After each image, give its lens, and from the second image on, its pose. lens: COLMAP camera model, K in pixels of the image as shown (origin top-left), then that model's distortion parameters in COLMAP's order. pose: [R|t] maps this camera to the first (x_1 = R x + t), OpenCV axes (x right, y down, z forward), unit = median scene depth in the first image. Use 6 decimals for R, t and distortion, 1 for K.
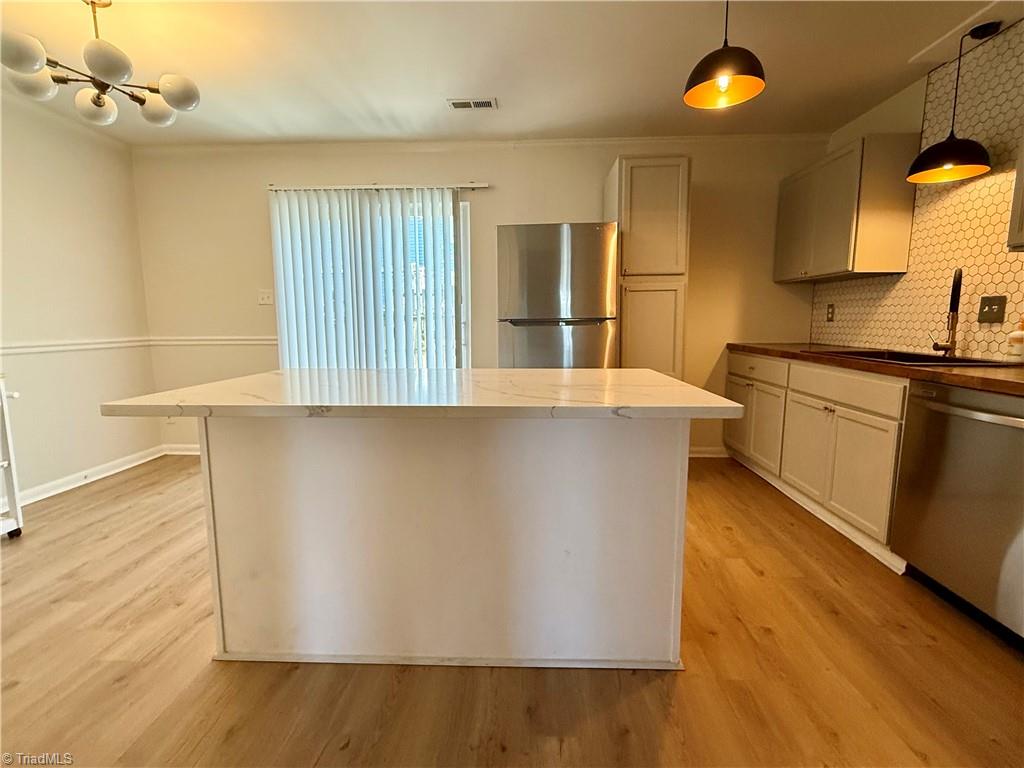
lens RADIAL K [[487.3, 0, 502.9], [0, 487.3, 386.1], [0, 0, 1]] dist [0.001187, -0.000804]
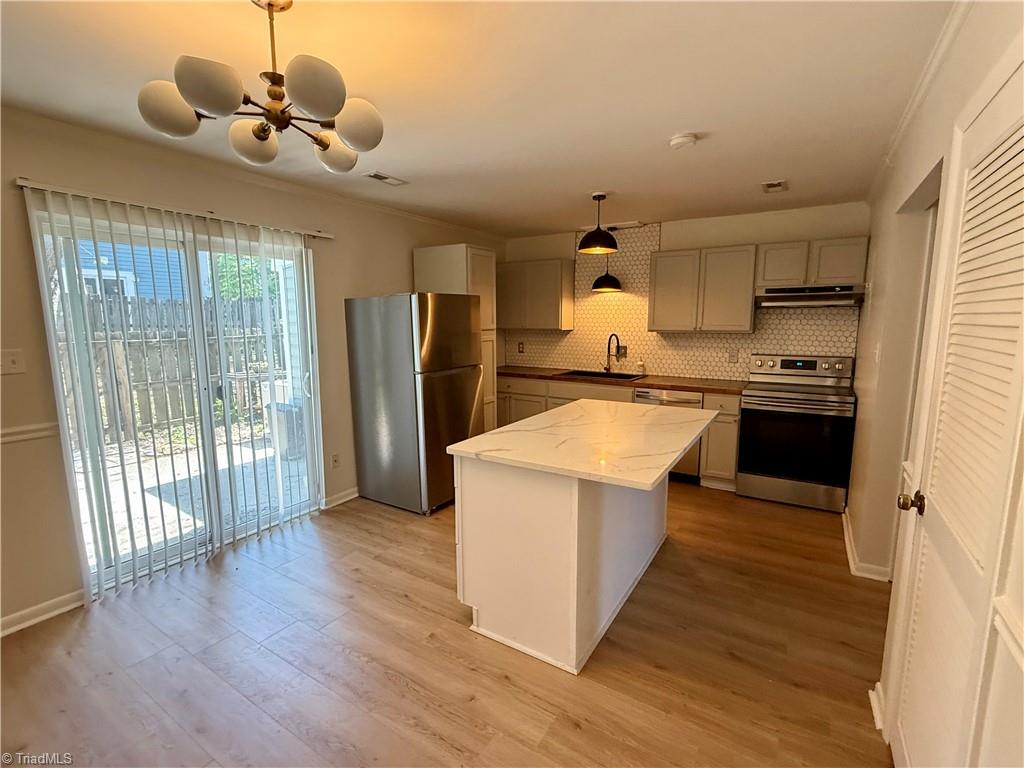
lens RADIAL K [[487.3, 0, 509.3], [0, 487.3, 384.4], [0, 0, 1]] dist [0.001187, -0.000804]
pose [[0.480242, -0.116697, 0.869338, -1.147411], [0.119481, 0.990575, 0.066967, -0.200800], [-0.868960, 0.071709, 0.489659, 0.322811]]
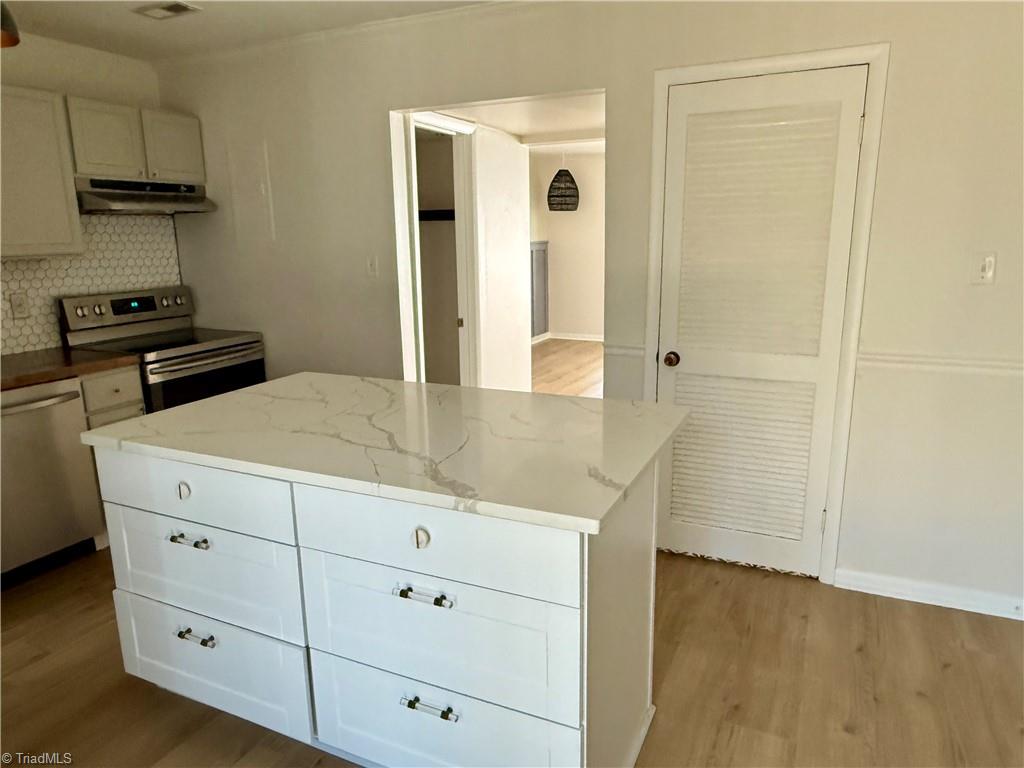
lens RADIAL K [[678.3, 0, 528.3], [0, 678.3, 383.9], [0, 0, 1]] dist [0.003700, -0.007654]
pose [[-0.933325, -0.063902, 0.353300, -0.533316], [0.062972, 0.939644, 0.336310, -0.326015], [-0.353467, 0.336135, -0.872969, 1.363839]]
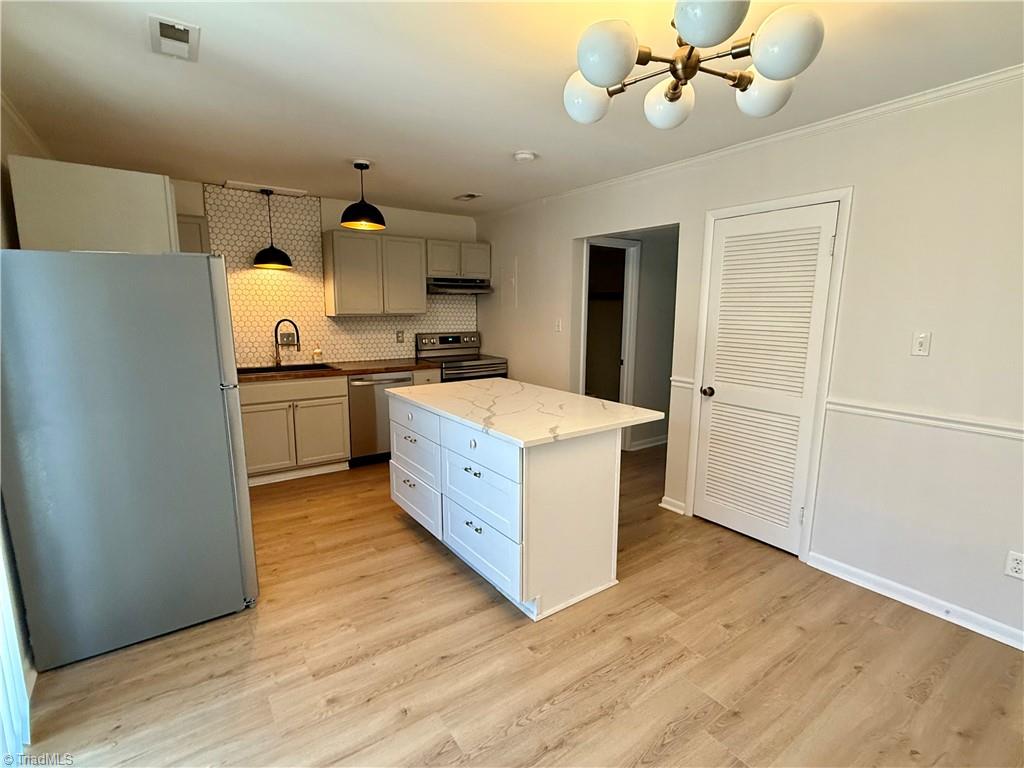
lens RADIAL K [[487.3, 0, 533.5], [0, 487.3, 385.4], [0, 0, 1]] dist [0.001187, -0.000804]
pose [[-0.655704, -0.125987, 0.744432, -1.039365], [0.094537, 0.964520, 0.246503, -0.338998], [-0.749076, 0.232009, -0.620529, 1.397666]]
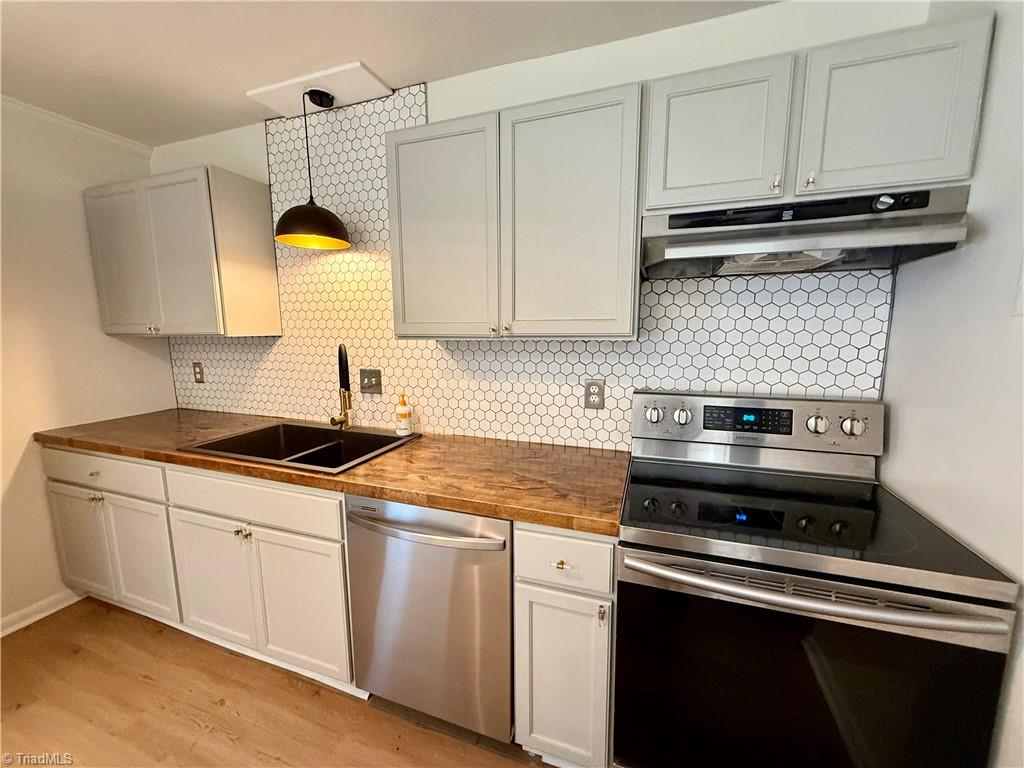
lens RADIAL K [[406.1, 0, 512.5], [0, 406.1, 383.1], [0, 0, 1]] dist [0.000949, -0.000295]
pose [[0.281656, -0.131681, 0.950437, 0.232548], [0.134582, 0.986168, 0.096749, -0.181228], [-0.950030, 0.100662, 0.295482, 0.411857]]
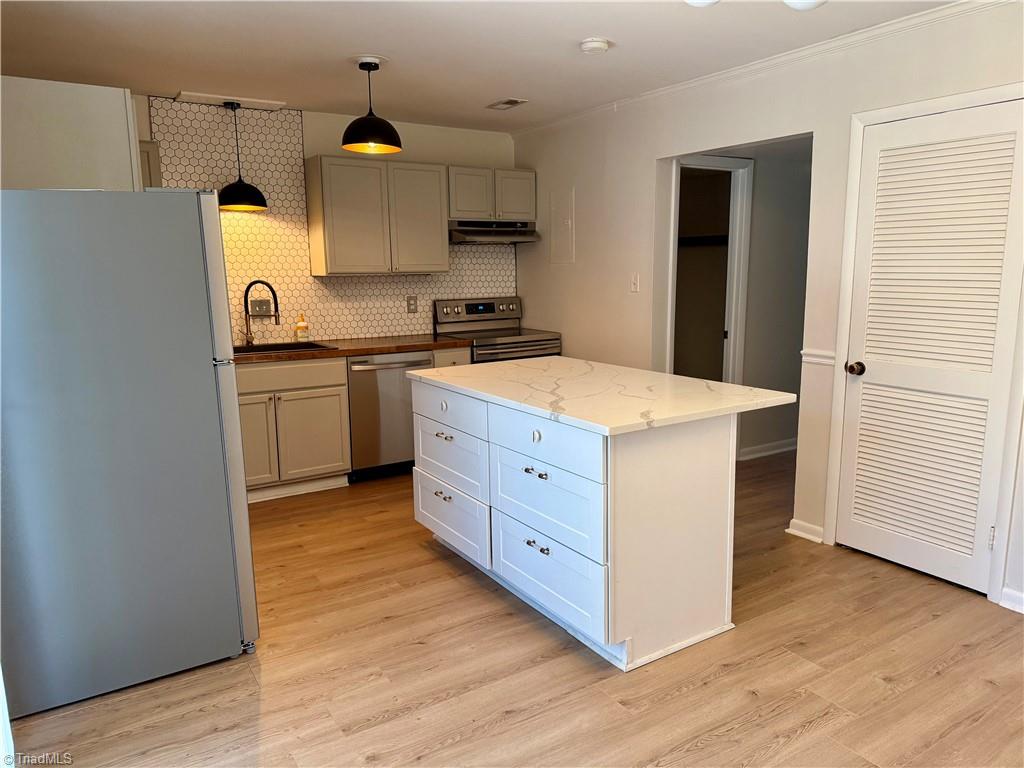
lens RADIAL K [[720.5, 0, 548.1], [0, 720.5, 388.6], [0, 0, 1]] dist [0.053906, -0.075347]
pose [[-0.622045, -0.123413, 0.773194, -1.088628], [0.118042, 0.961432, 0.248424, -0.332122], [-0.774032, 0.245800, -0.583486, 1.514531]]
